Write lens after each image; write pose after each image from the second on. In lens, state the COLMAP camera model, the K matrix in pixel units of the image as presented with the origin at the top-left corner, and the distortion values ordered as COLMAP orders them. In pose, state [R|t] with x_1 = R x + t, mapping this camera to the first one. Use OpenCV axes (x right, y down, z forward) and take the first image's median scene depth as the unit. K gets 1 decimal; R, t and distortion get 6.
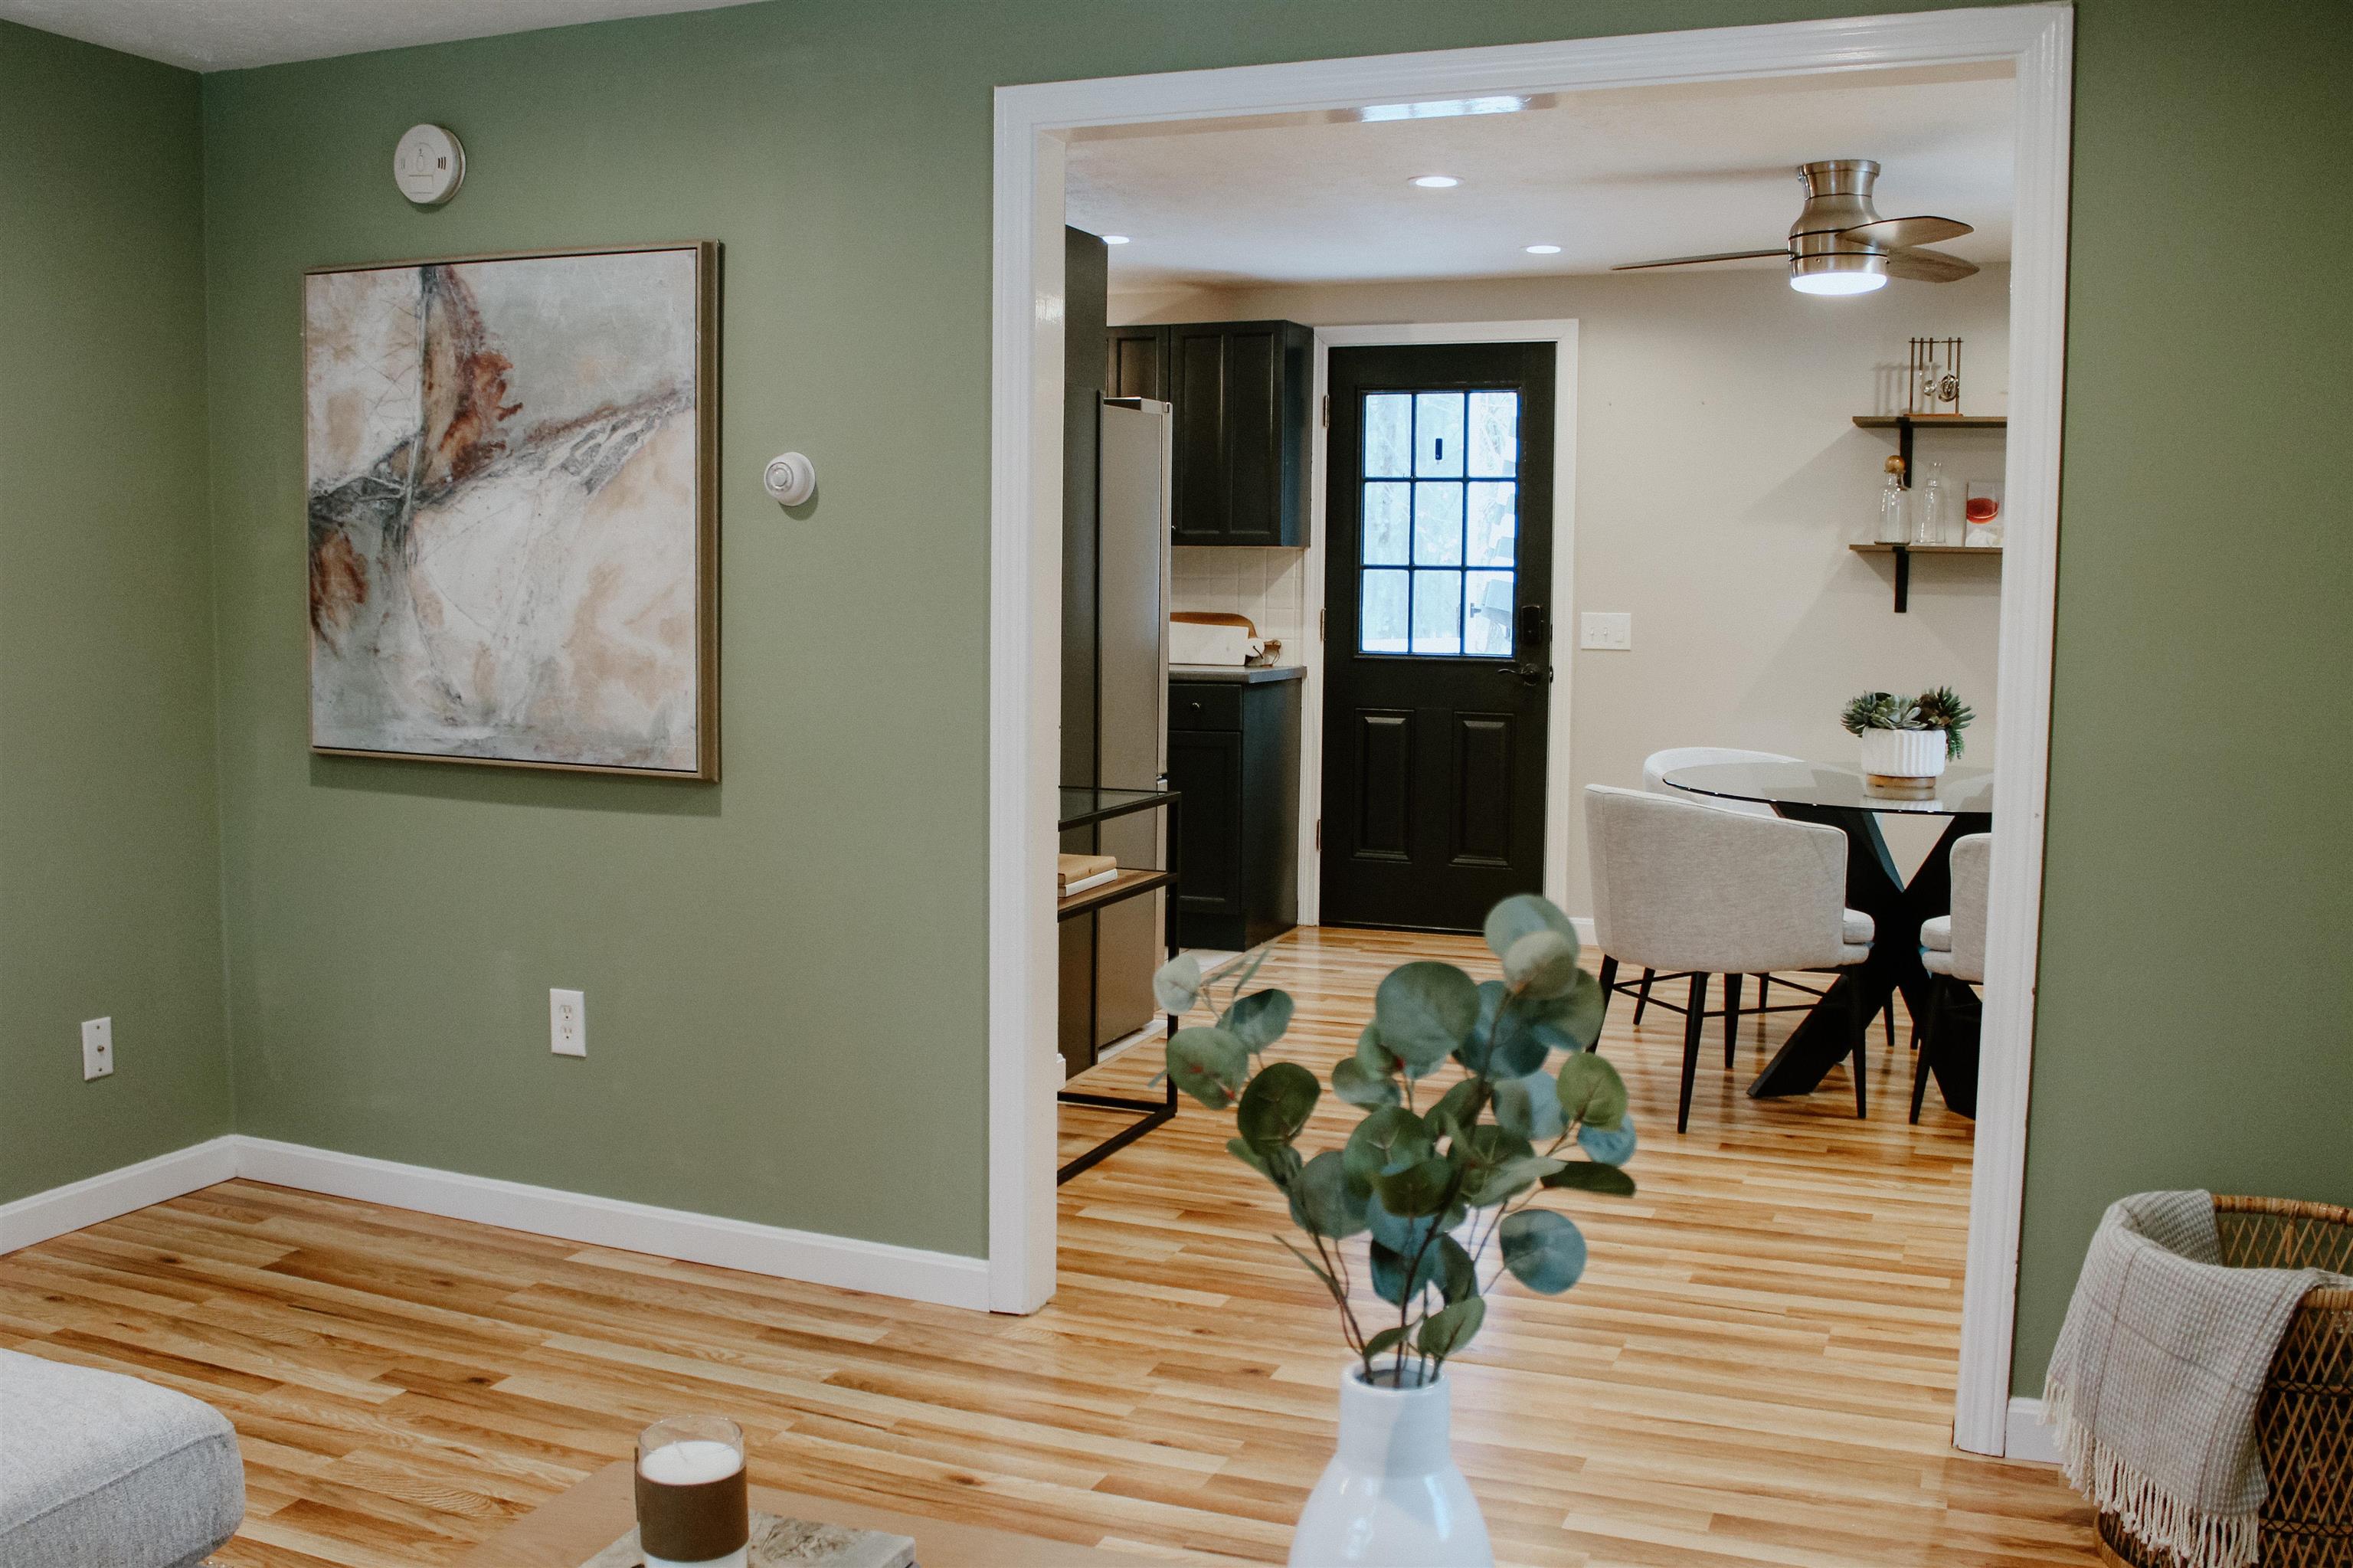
lens RADIAL K [[2154.1, 0, 1149.6], [0, 2154.1, 785.9], [0, 0, 1]] dist [-0.113025, -0.004535]
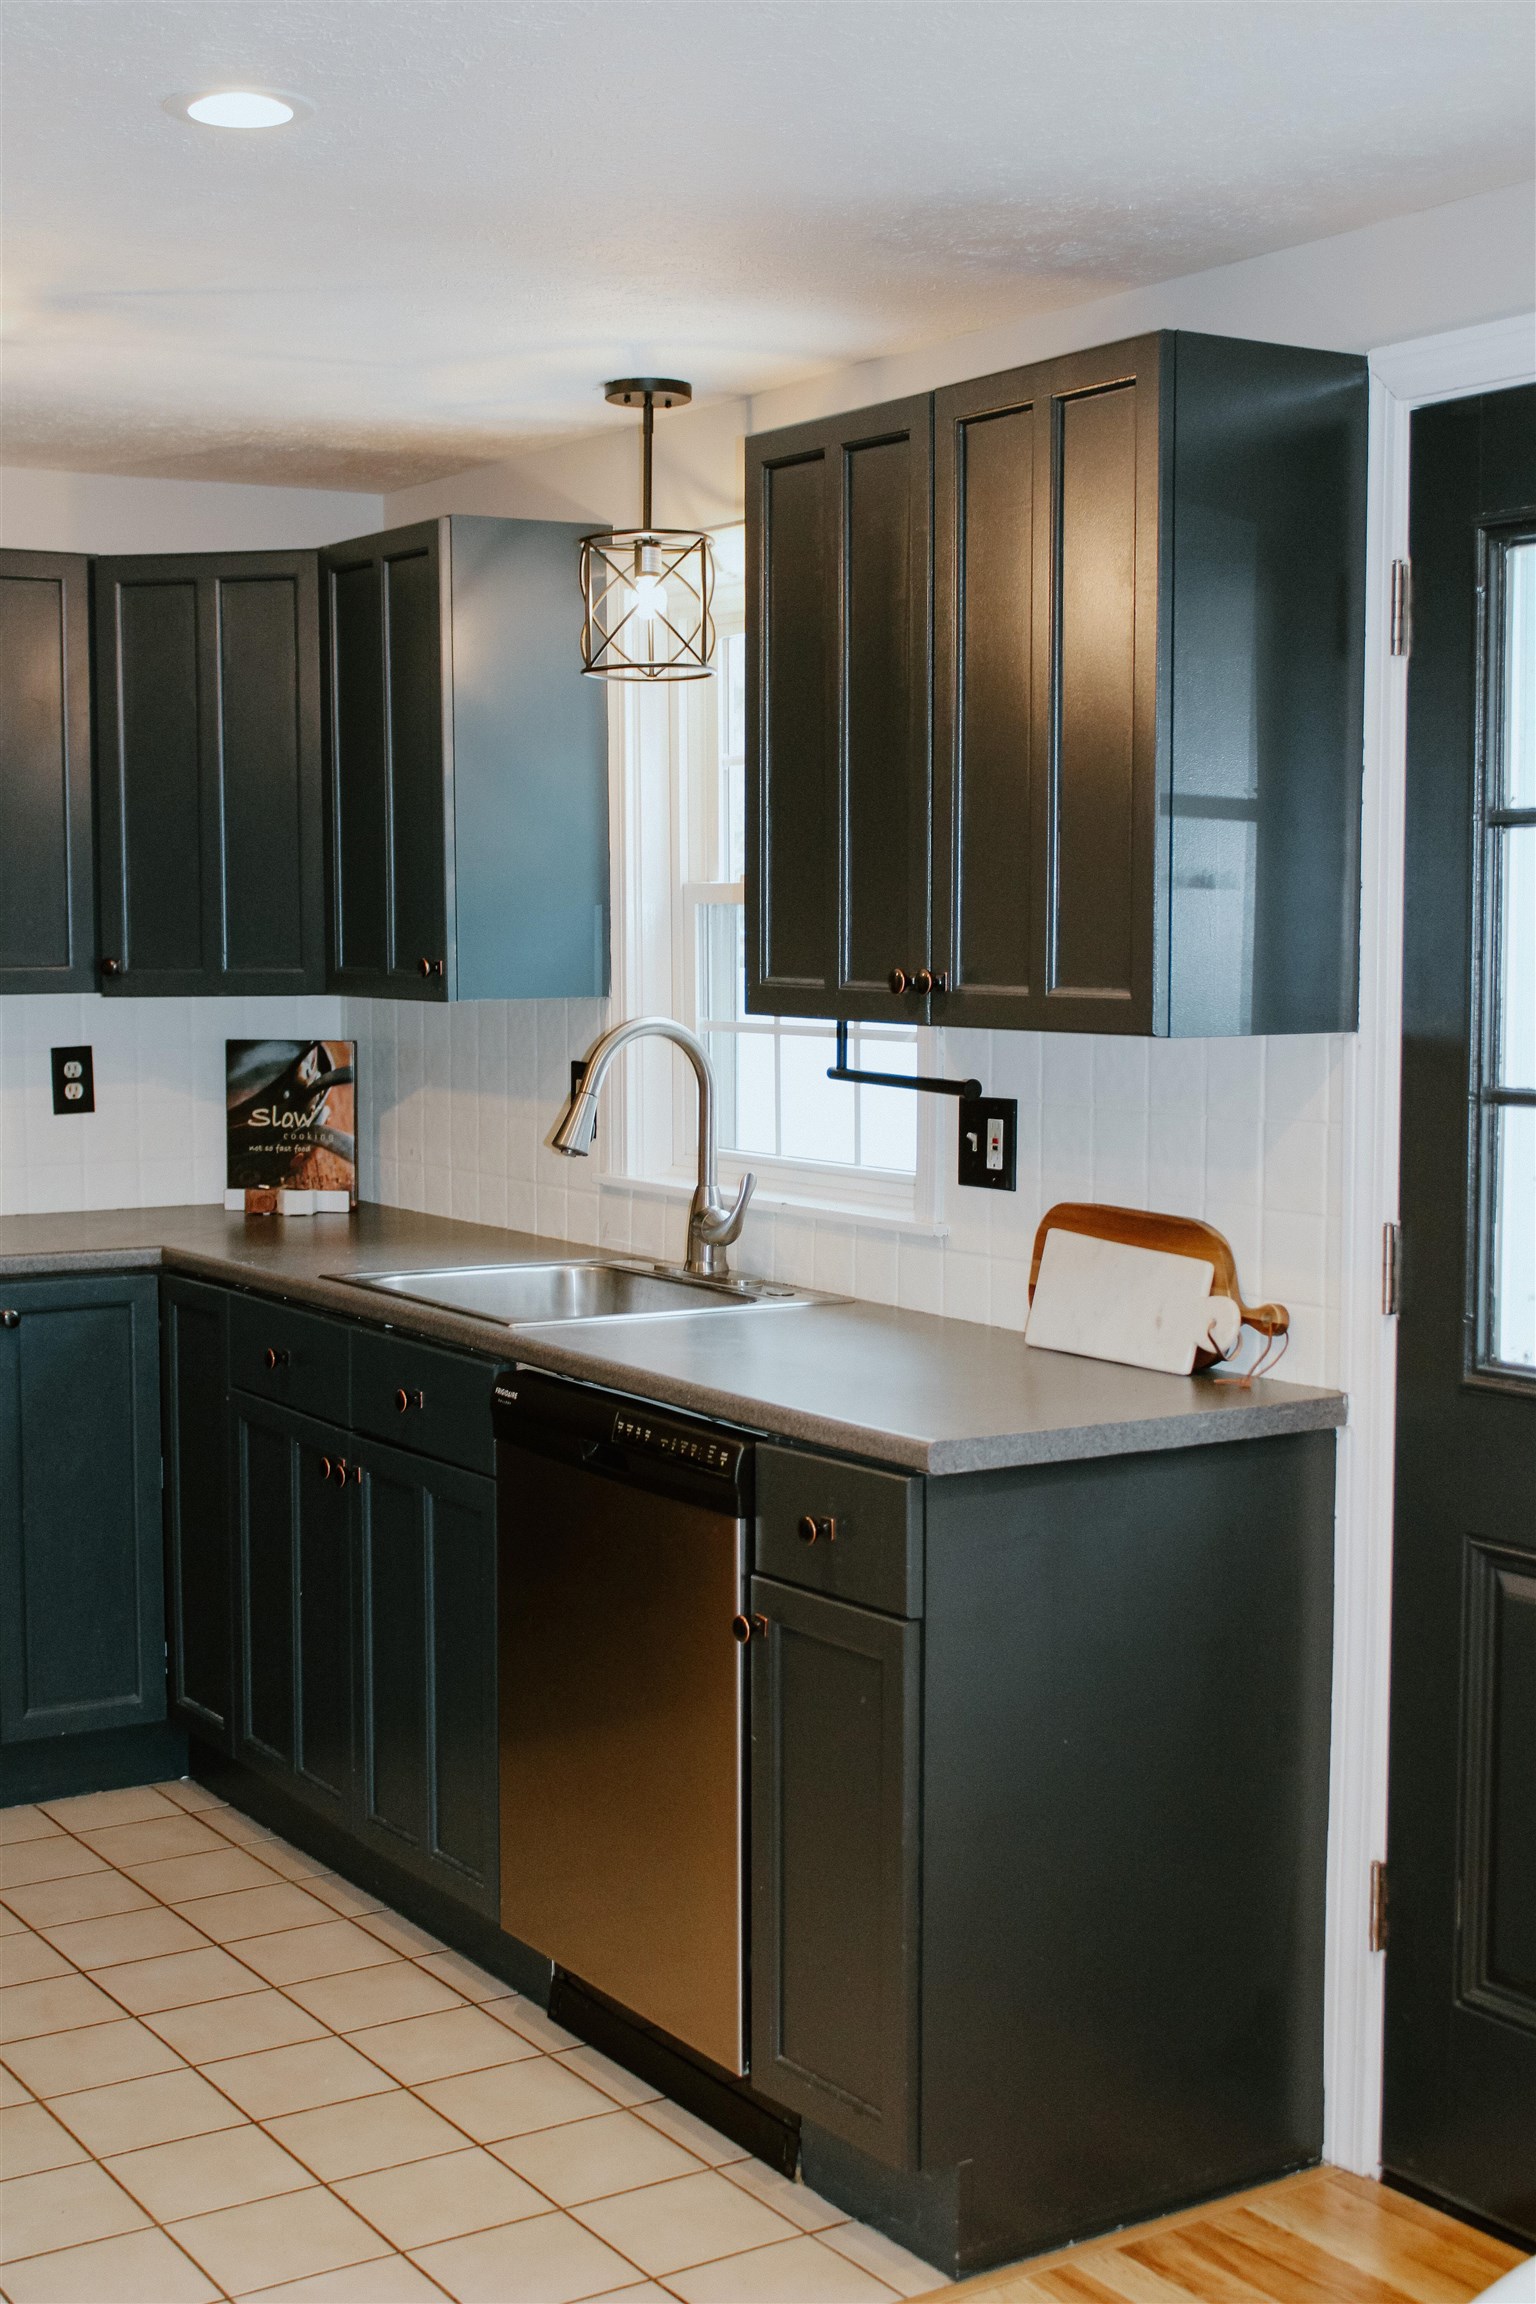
lens RADIAL K [[2917.9, 0, 768.0], [0, 2917.9, 1152.0], [0, 0, 1]] dist [-0.010425, 0.012290]
pose [[0.821359, 0.033186, -0.569446, 0.282801], [-0.048072, 0.998782, -0.011132, -0.093181], [0.568383, 0.036517, 0.821954, 0.653731]]
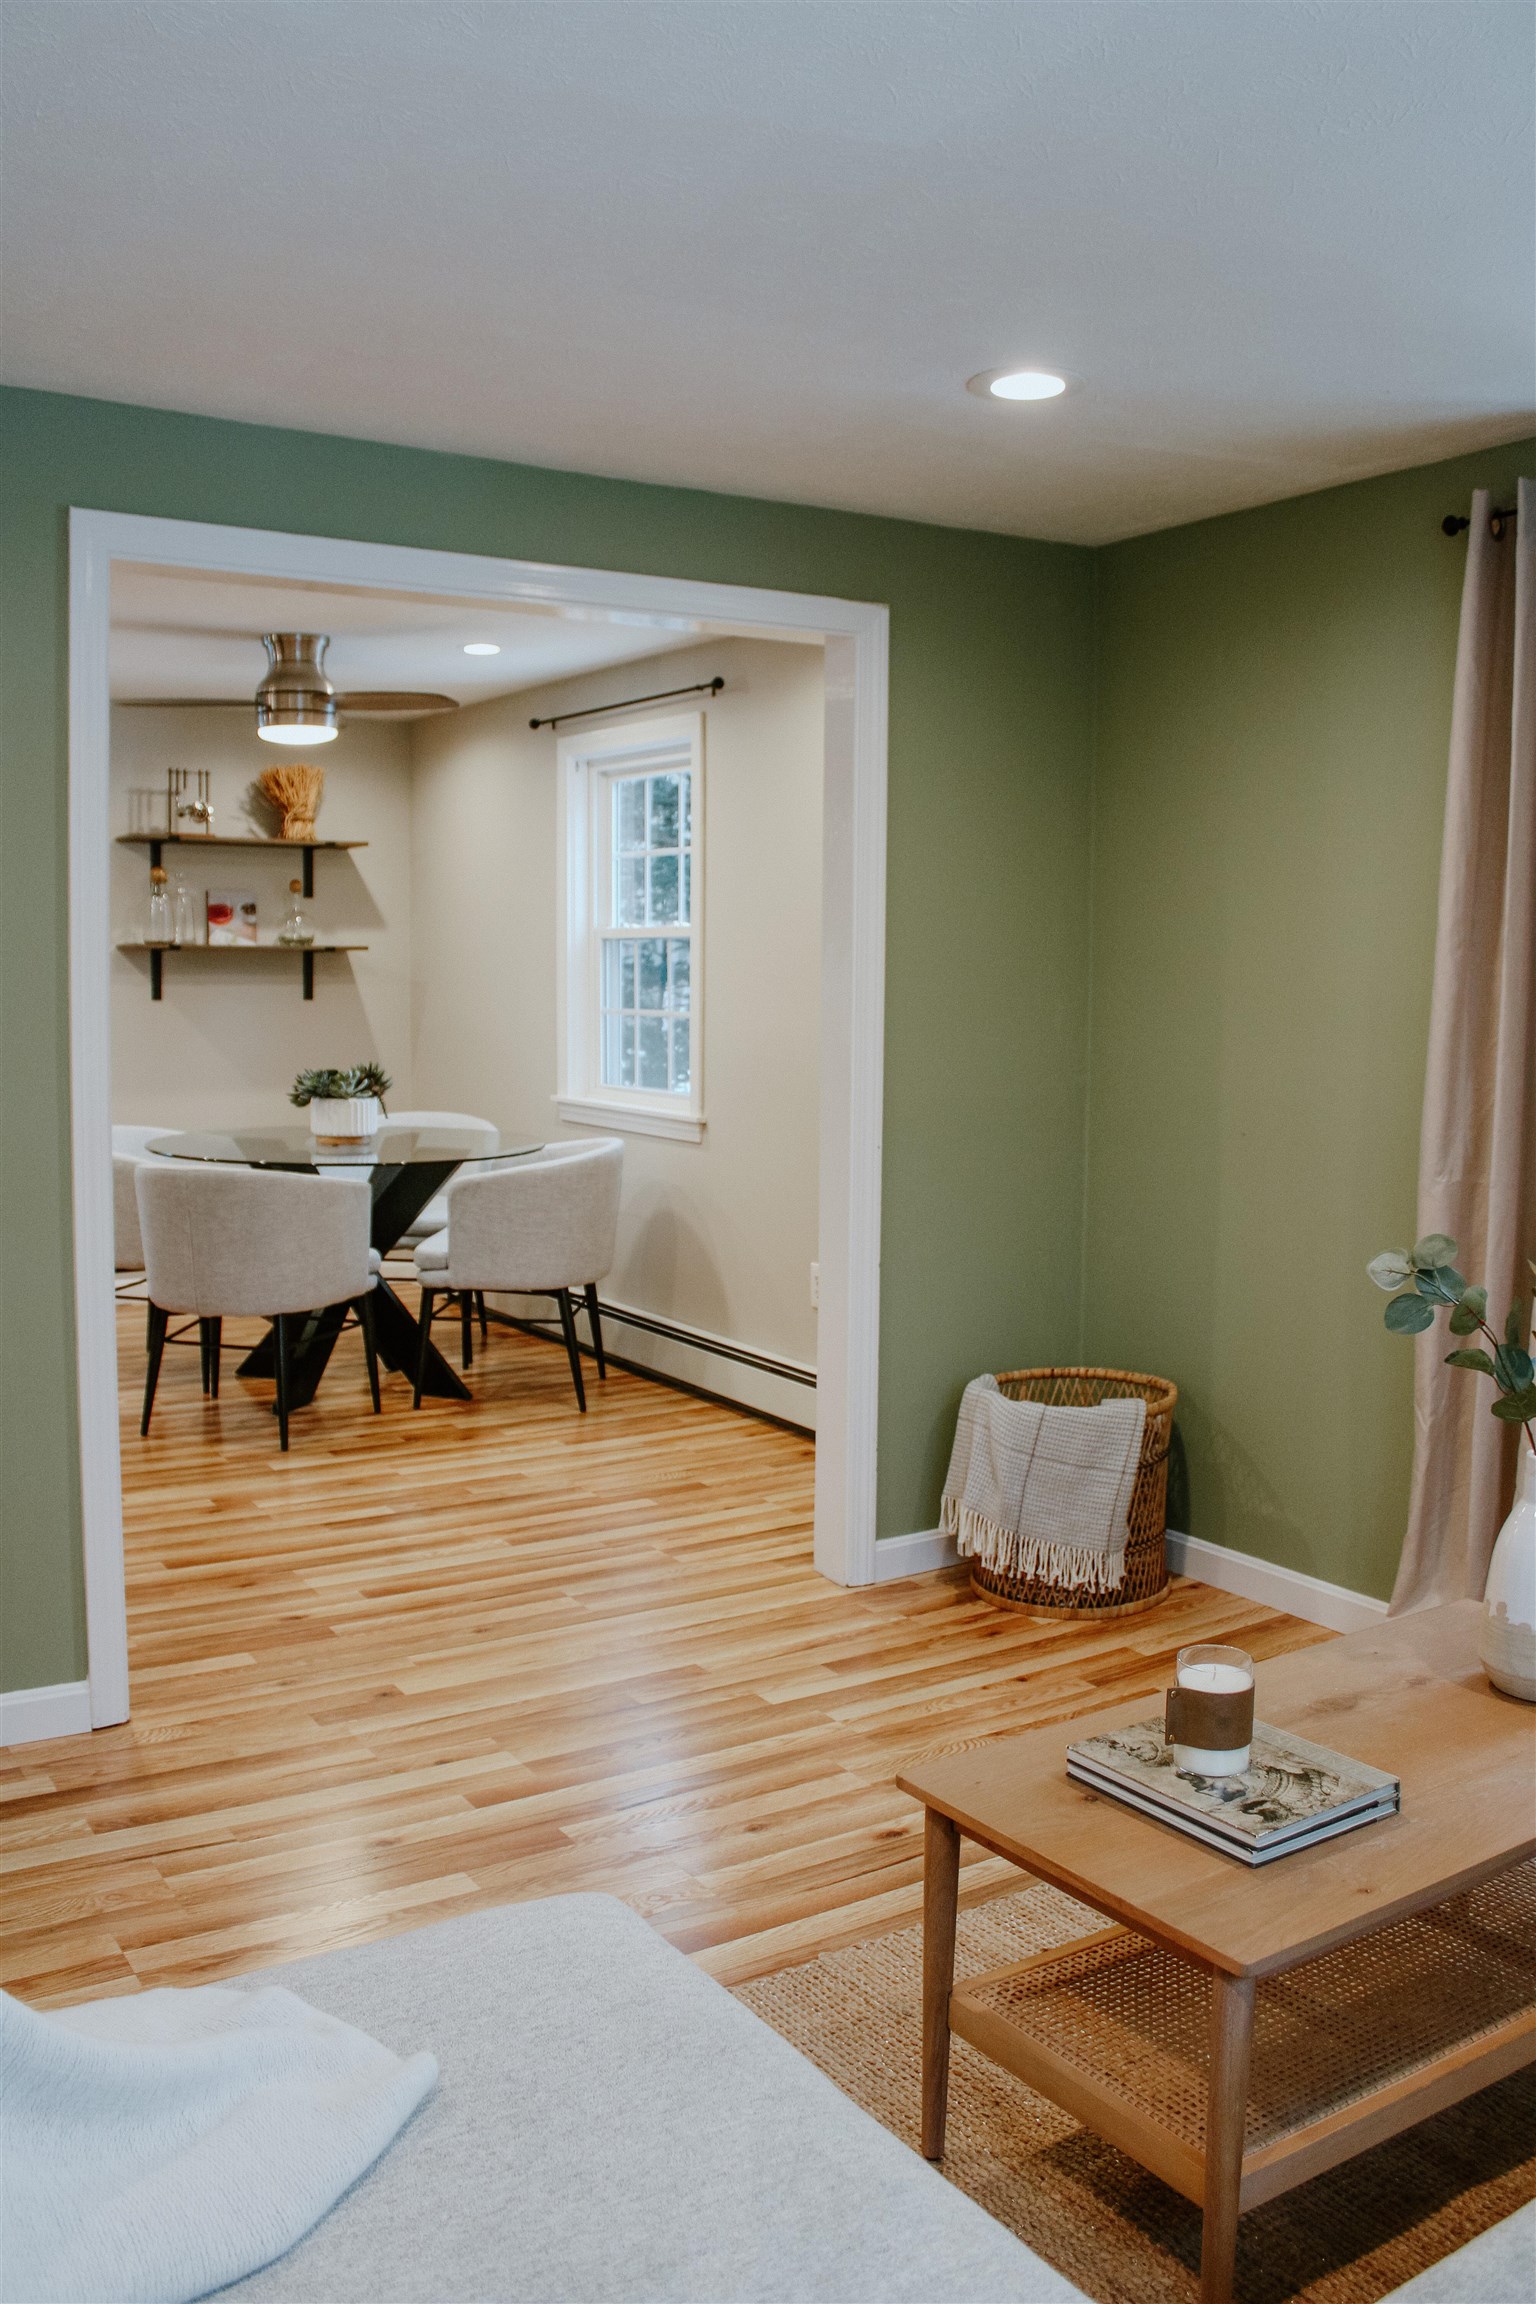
lens RADIAL K [[1924.7, 0, 758.8], [0, 1924.7, 1149.3], [0, 0, 1]] dist [-0.167580, 0.159080]
pose [[0.573609, -0.079806, 0.815232, -0.317178], [0.073343, 0.996249, 0.045921, -0.023189], [-0.815839, 0.033451, 0.577311, 0.124276]]
